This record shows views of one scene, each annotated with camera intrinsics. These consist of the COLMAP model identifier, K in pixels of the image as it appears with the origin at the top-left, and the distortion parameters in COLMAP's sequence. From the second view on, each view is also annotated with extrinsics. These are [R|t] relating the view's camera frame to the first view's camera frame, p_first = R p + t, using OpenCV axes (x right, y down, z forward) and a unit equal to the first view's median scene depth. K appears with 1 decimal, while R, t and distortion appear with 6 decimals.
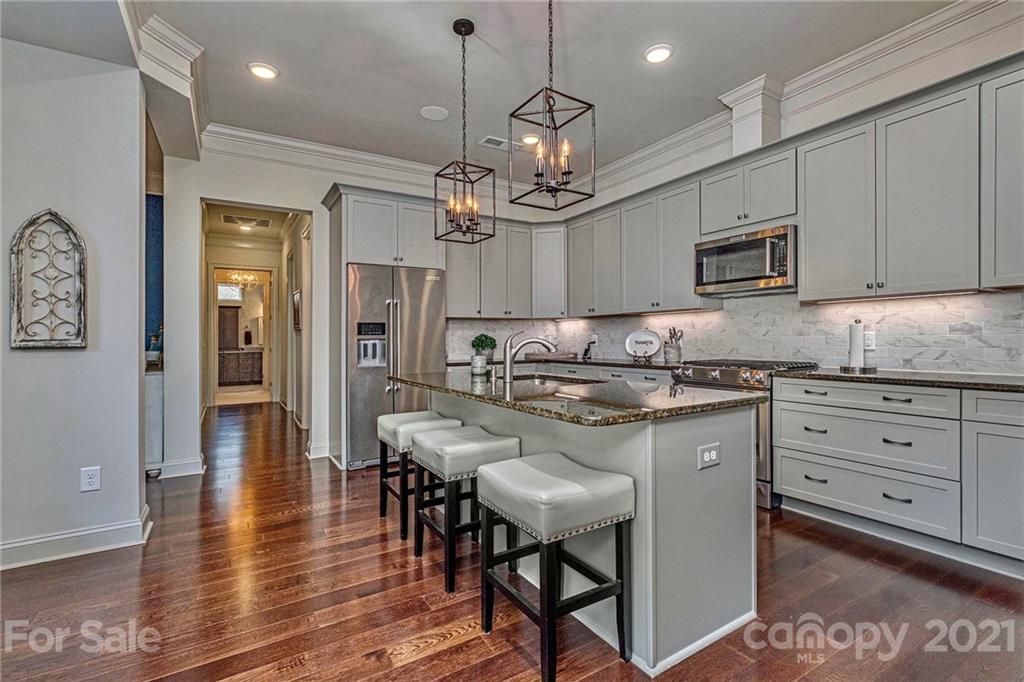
lens RADIAL K [[457.8, 0, 512.0], [0, 457.8, 341.0], [0, 0, 1]] dist [-0.002372, -0.000416]
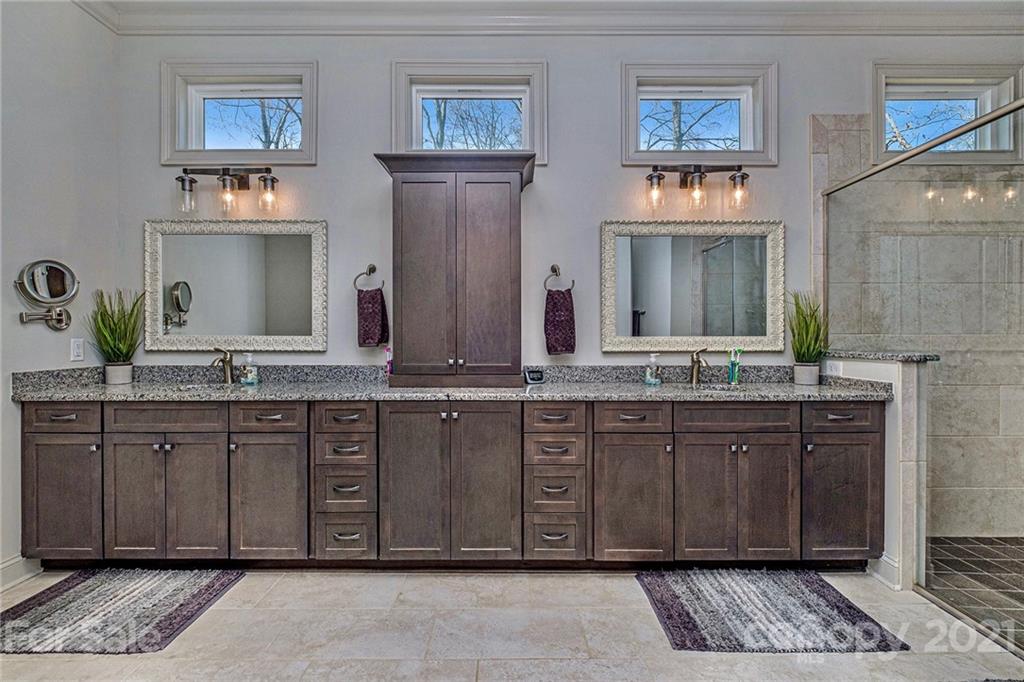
lens RADIAL K [[462.3, 0, 505.3], [0, 462.3, 338.3], [0, 0, 1]] dist [-0.001402, -0.000165]
pose [[0.849970, 0.008803, -0.526758, -0.497604], [-0.007748, 0.999961, 0.004210, 0.000598], [0.526774, 0.000503, 0.850005, 0.825330]]
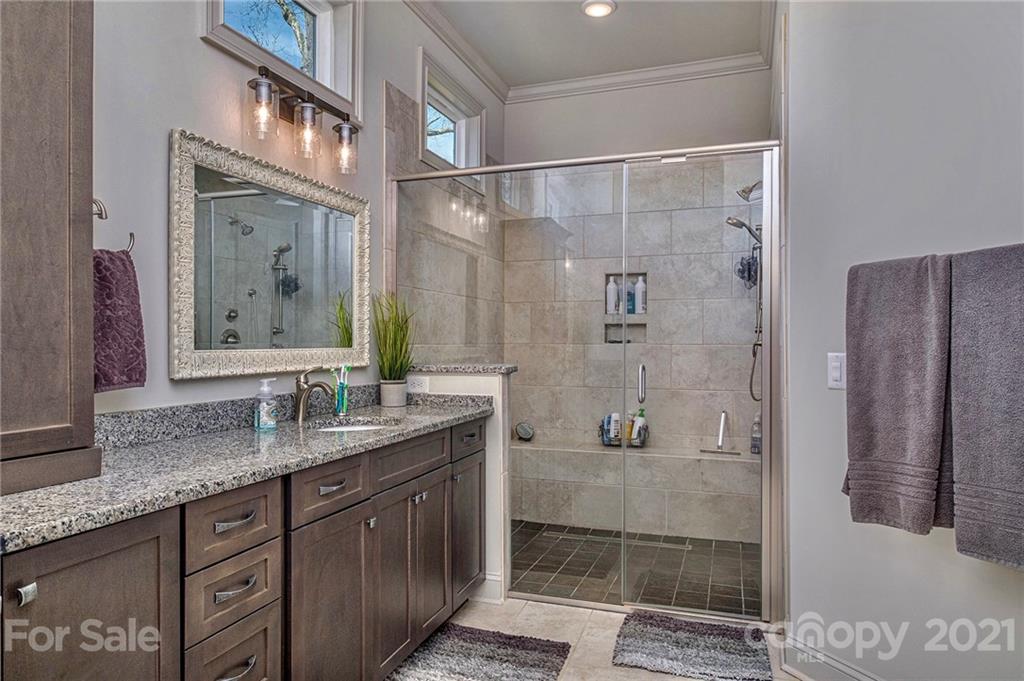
lens RADIAL K [[643.3, 0, 512.0], [0, 643.3, 340.5], [0, 0, 1]] dist [-0.003532, -0.000843]
pose [[0.775492, 0.011535, 0.631251, -0.604779], [-0.008174, 0.999933, -0.008231, -0.001508], [-0.631304, 0.001224, 0.775535, 0.859006]]
